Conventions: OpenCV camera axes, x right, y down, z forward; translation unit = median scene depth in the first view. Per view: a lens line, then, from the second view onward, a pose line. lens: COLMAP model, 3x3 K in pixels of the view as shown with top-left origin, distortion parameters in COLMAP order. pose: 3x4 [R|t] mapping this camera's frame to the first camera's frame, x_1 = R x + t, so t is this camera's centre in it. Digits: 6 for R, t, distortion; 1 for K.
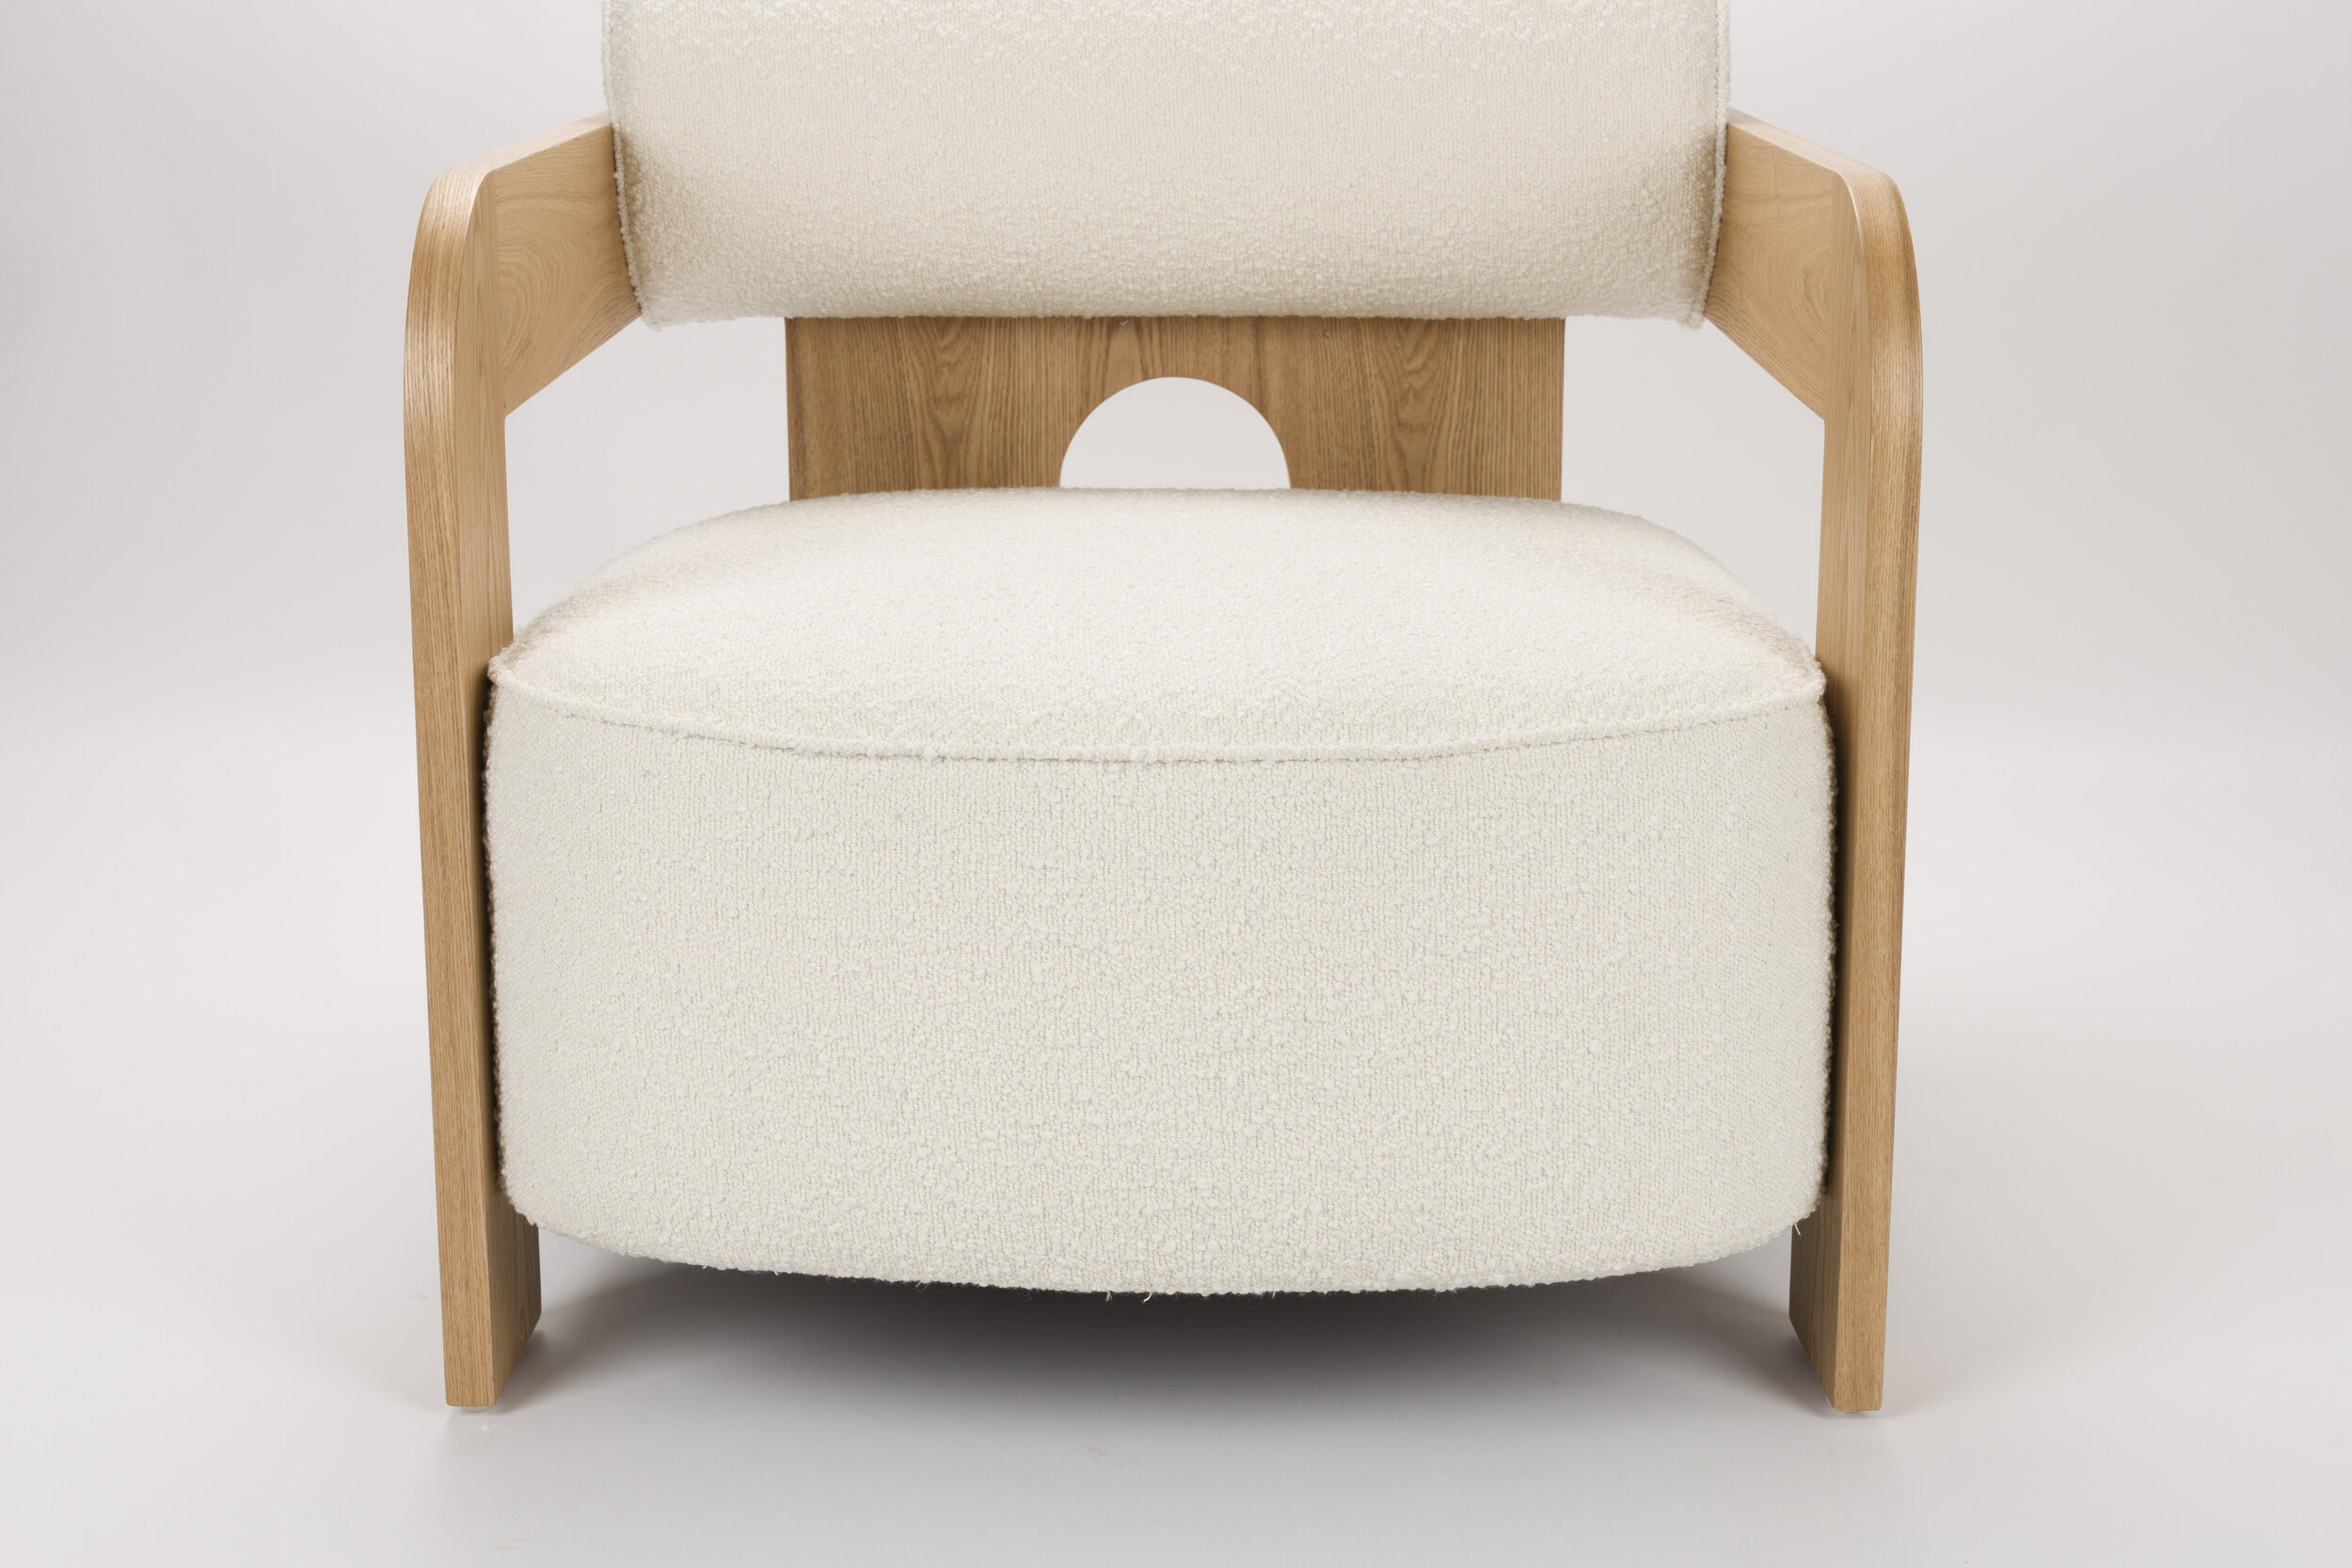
lens RADIAL K [[3863.4, 0, 1176.0], [0, 3863.4, 784.0], [0, 0, 1]] dist [0.015492, 0.047558]
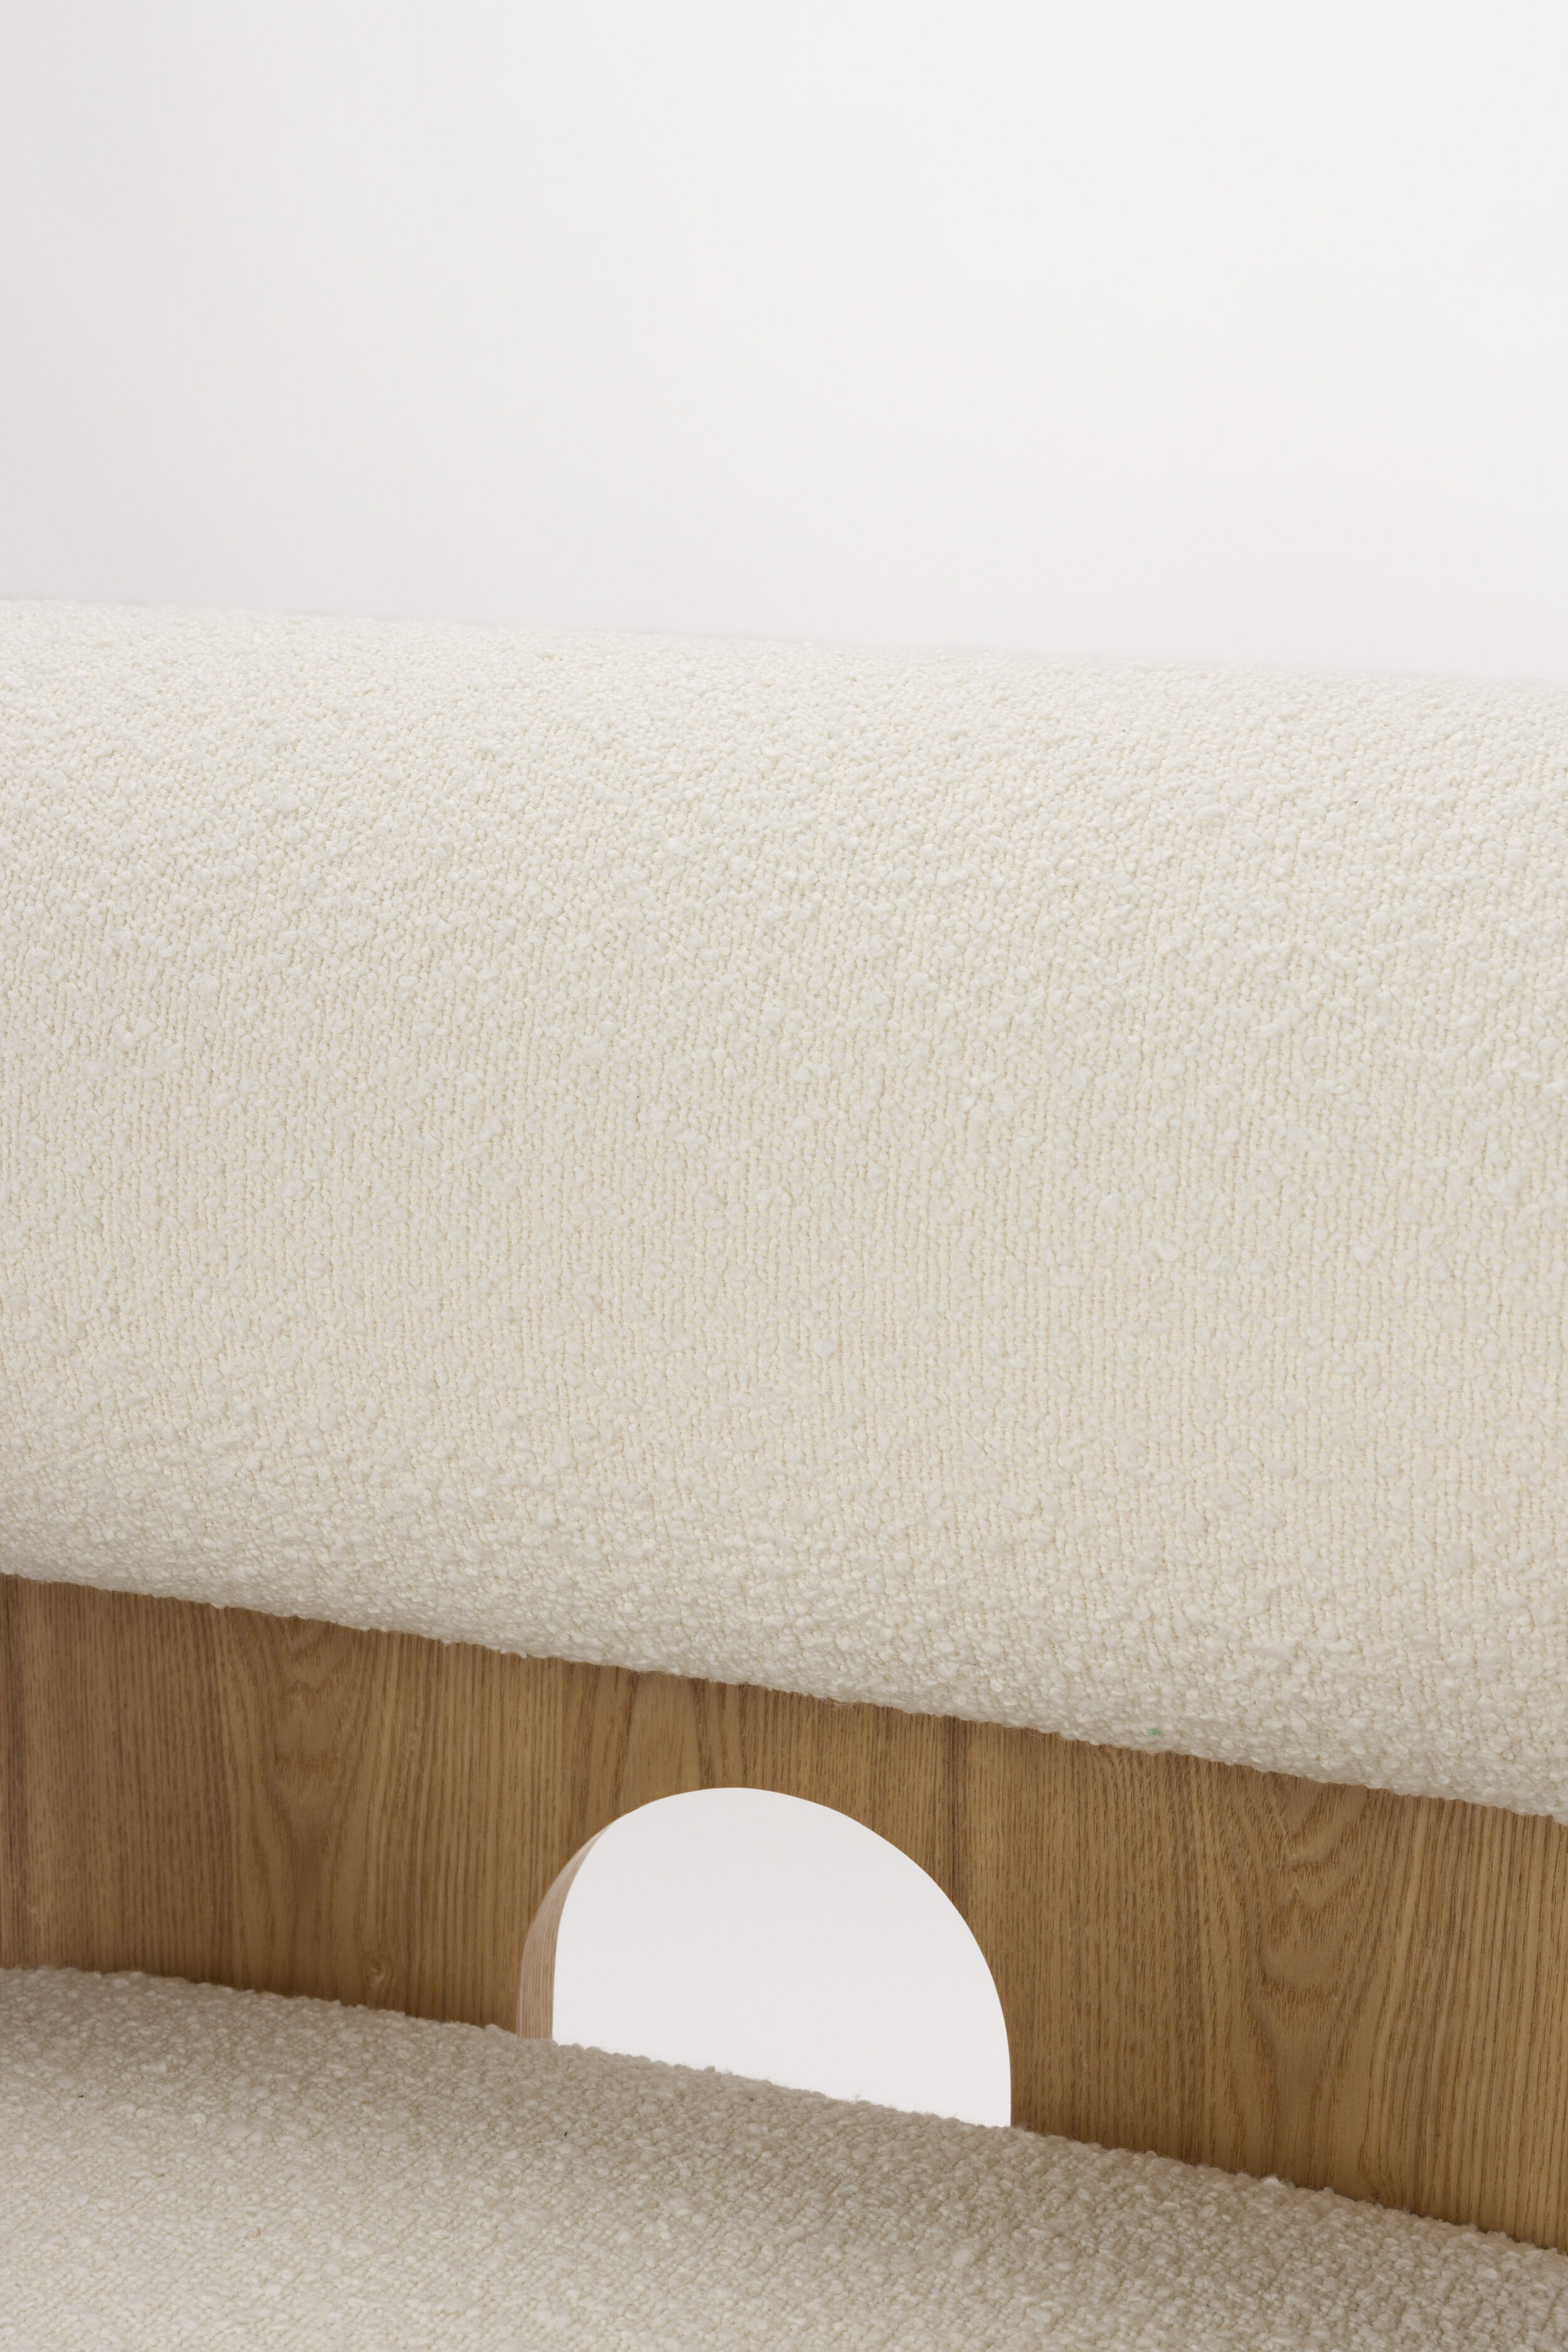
lens RADIAL K [[3863.8, 0, 784.0], [0, 3863.8, 1176.0], [0, 0, 1]] dist [0.015492, 0.047558]
pose [[0.942189, 0.104405, -0.318402, 0.134287], [-0.114394, 0.993353, -0.012781, -0.169530], [0.314952, 0.048465, 0.947869, 0.579276]]
